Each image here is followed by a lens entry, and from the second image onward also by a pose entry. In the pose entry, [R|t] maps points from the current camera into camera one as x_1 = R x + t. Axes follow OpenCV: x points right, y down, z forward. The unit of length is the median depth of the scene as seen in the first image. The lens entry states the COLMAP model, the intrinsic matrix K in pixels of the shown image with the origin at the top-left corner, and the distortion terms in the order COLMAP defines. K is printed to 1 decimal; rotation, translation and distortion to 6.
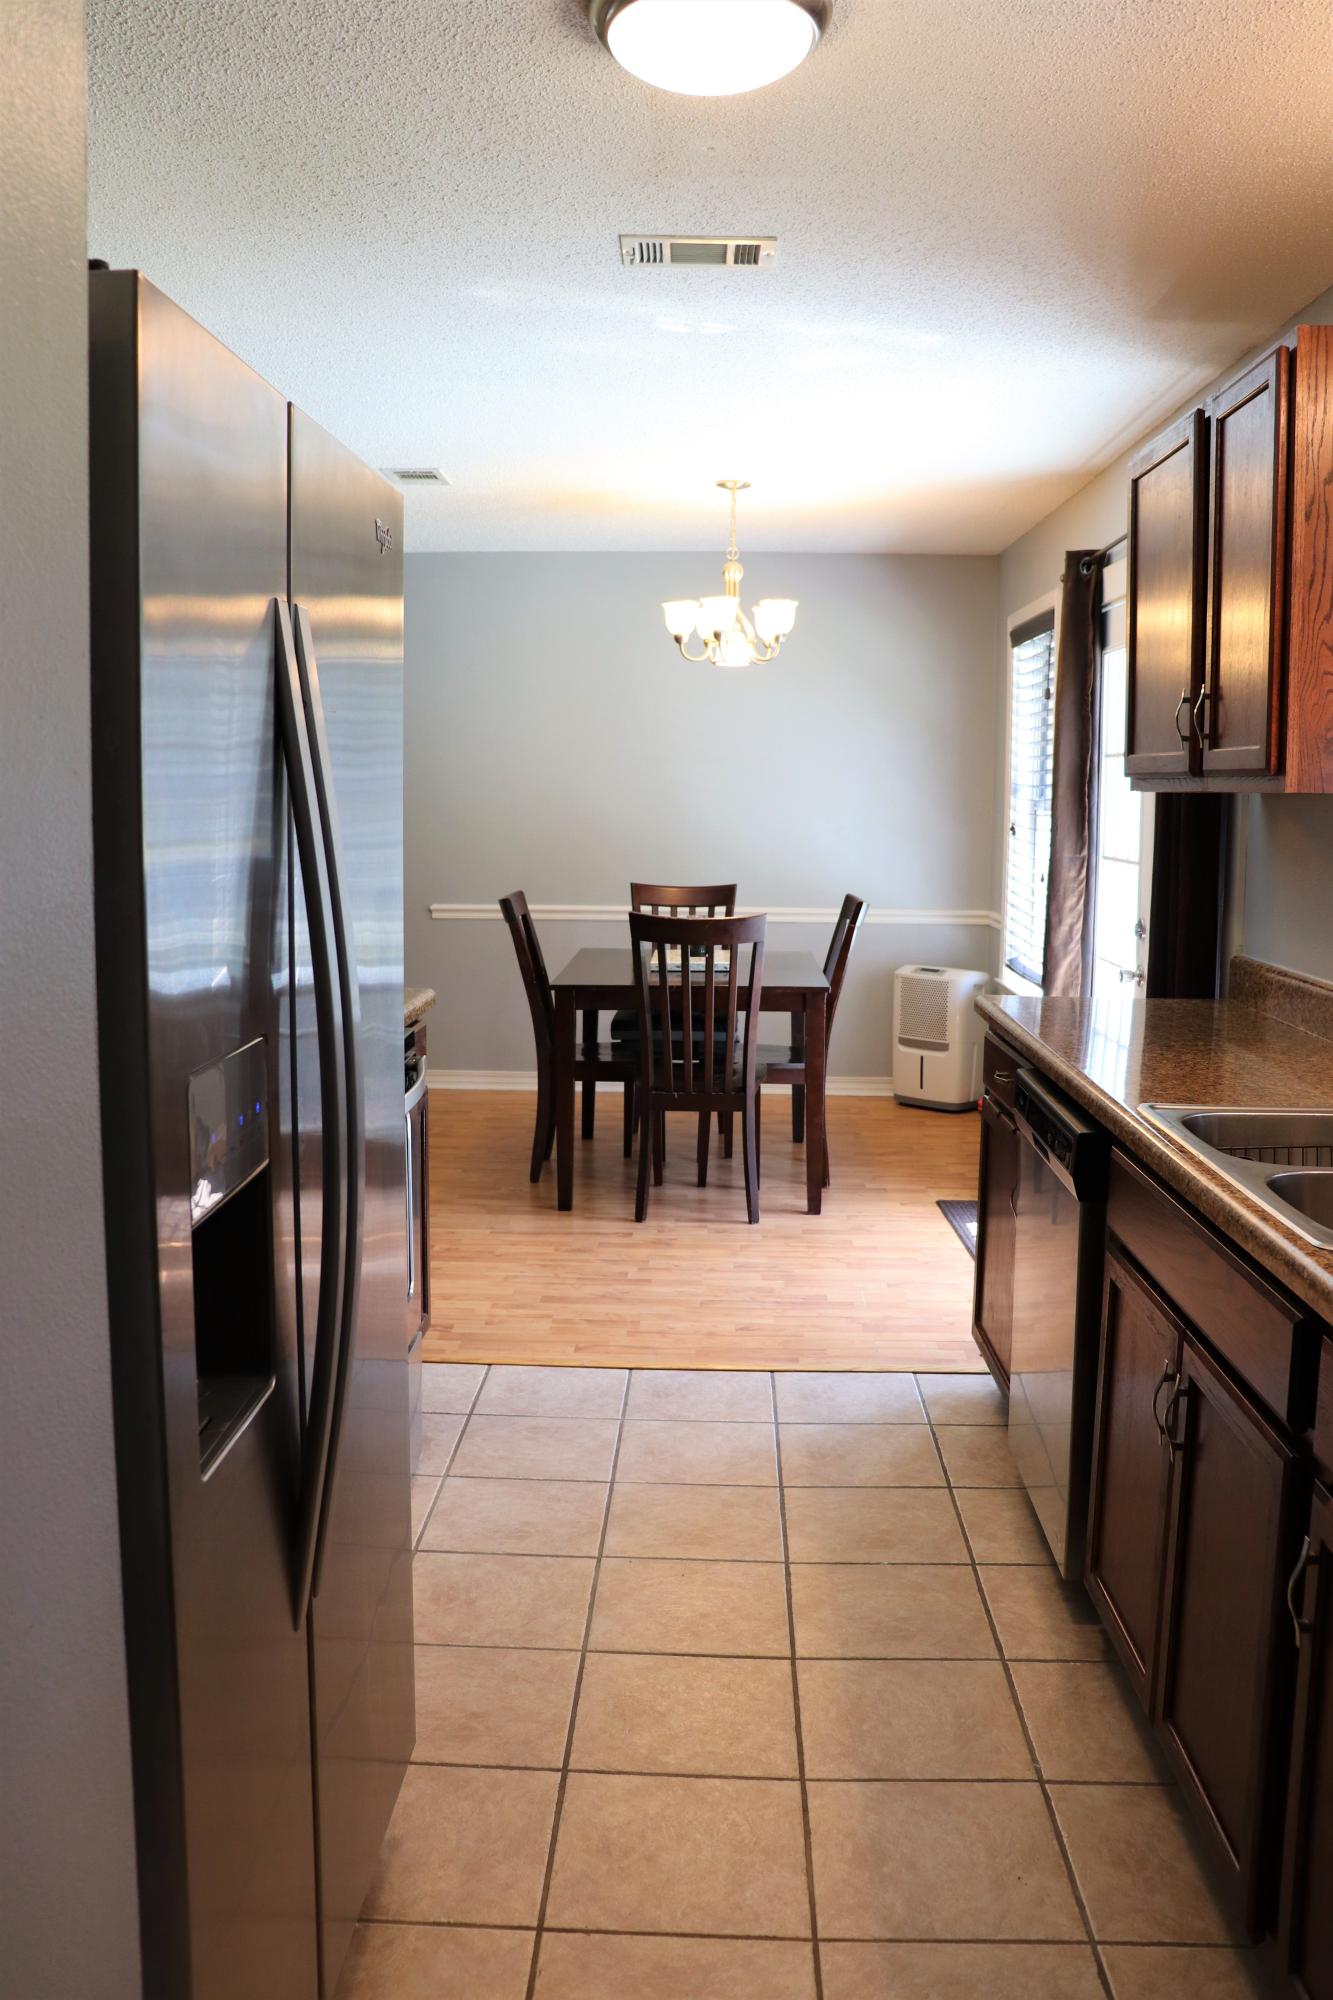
lens RADIAL K [[1667.6, 0, 666.5], [0, 1667.6, 1000.0], [0, 0, 1]] dist [-0.183452, 0.151410]
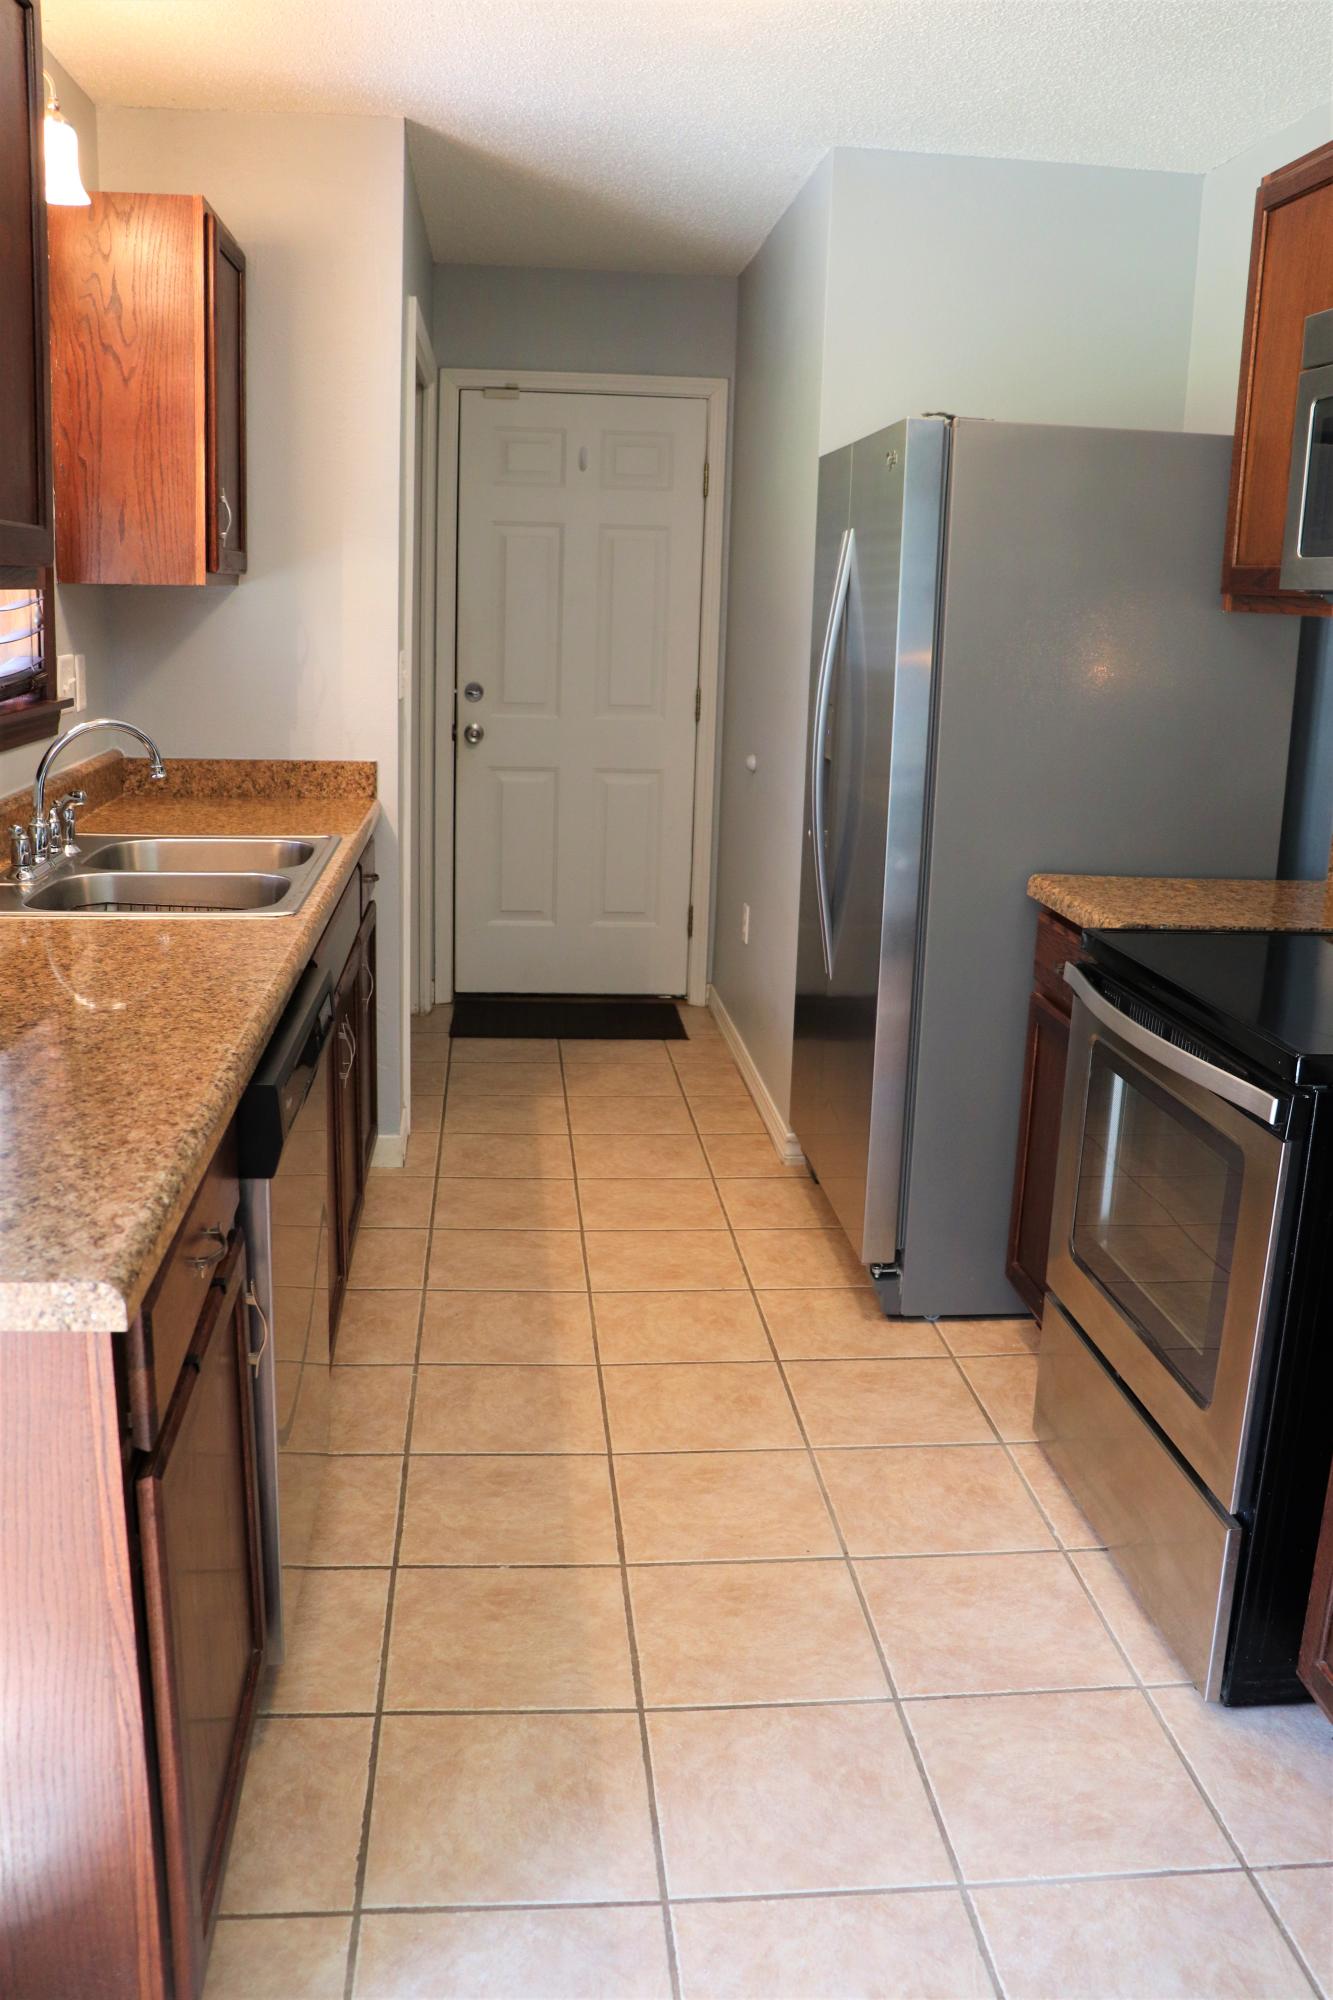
lens RADIAL K [[1667.6, 0, 666.5], [0, 1667.6, 1000.0], [0, 0, 1]] dist [-0.183452, 0.151410]
pose [[-0.991046, -0.008218, -0.133268, 0.170020], [-0.055394, 0.933458, 0.354383, -0.222343], [0.121488, 0.358592, -0.925555, 1.721572]]
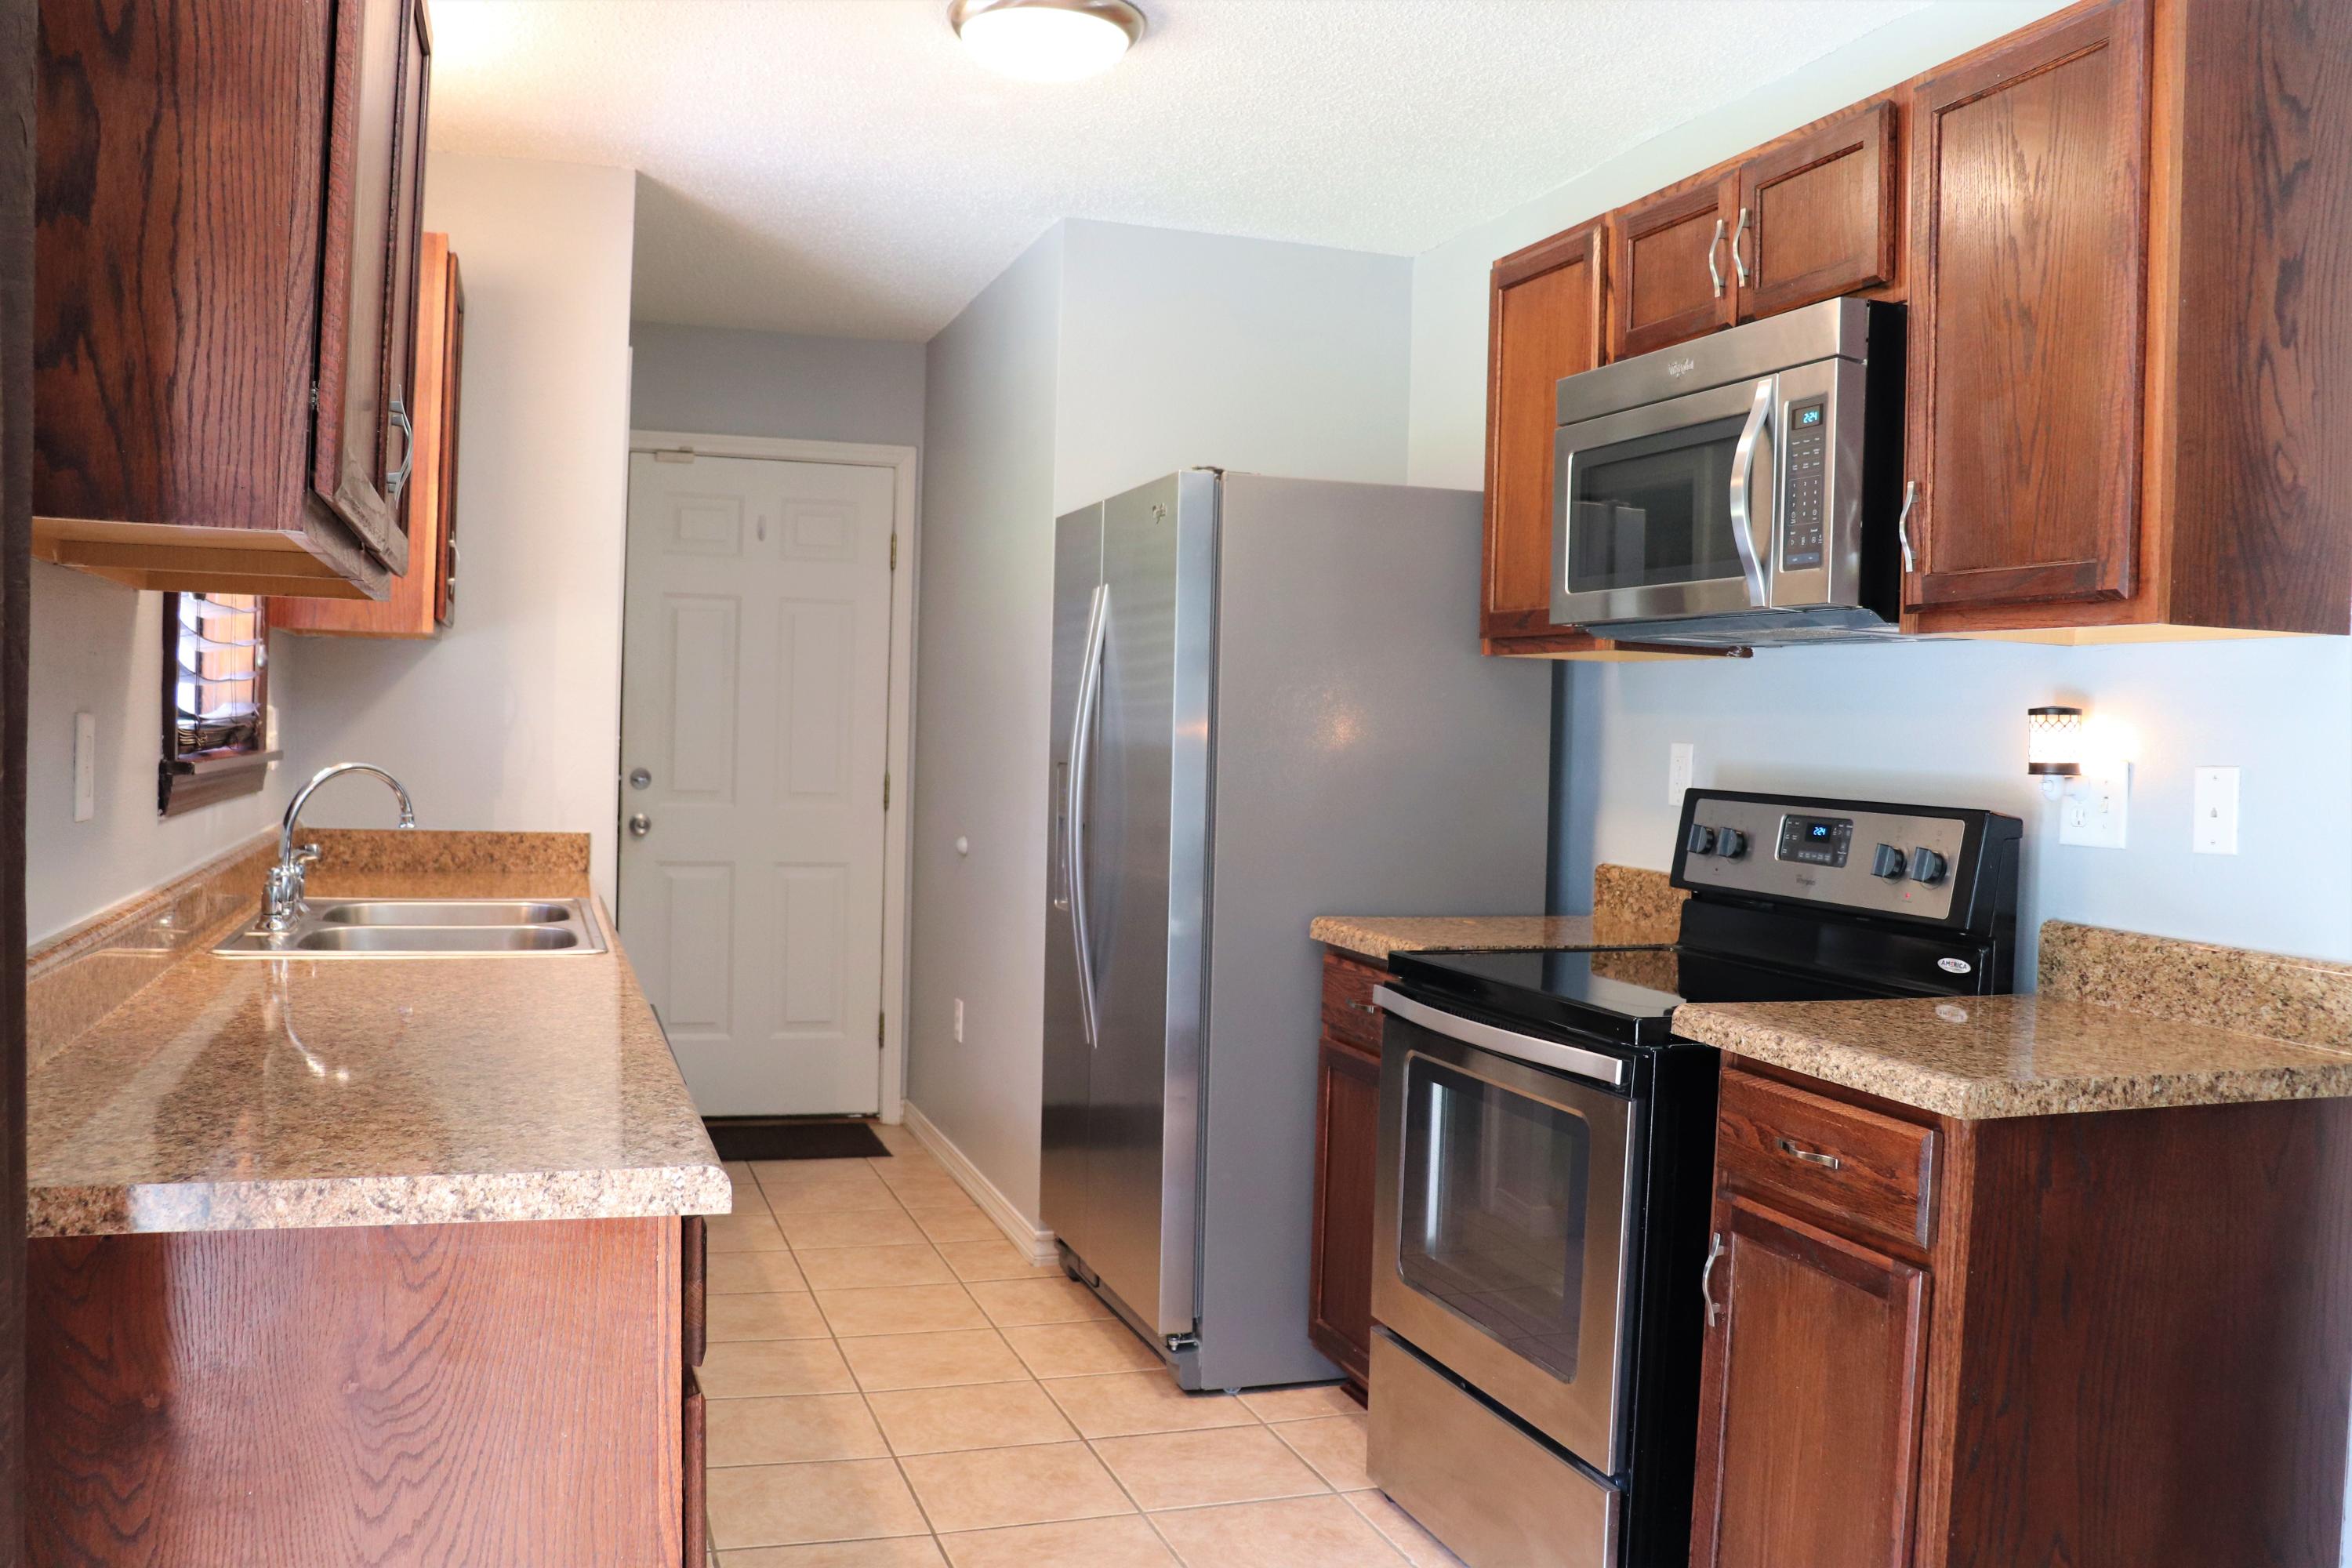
lens RADIAL K [[1961.1, 0, 1176.0], [0, 1961.1, 784.0], [0, 0, 1]] dist [-0.183452, 0.151410]
pose [[-0.936254, -0.026549, -0.350320, 0.323675], [-0.080576, 0.986788, 0.140560, -0.188052], [0.341960, 0.159827, -0.926023, 1.860148]]
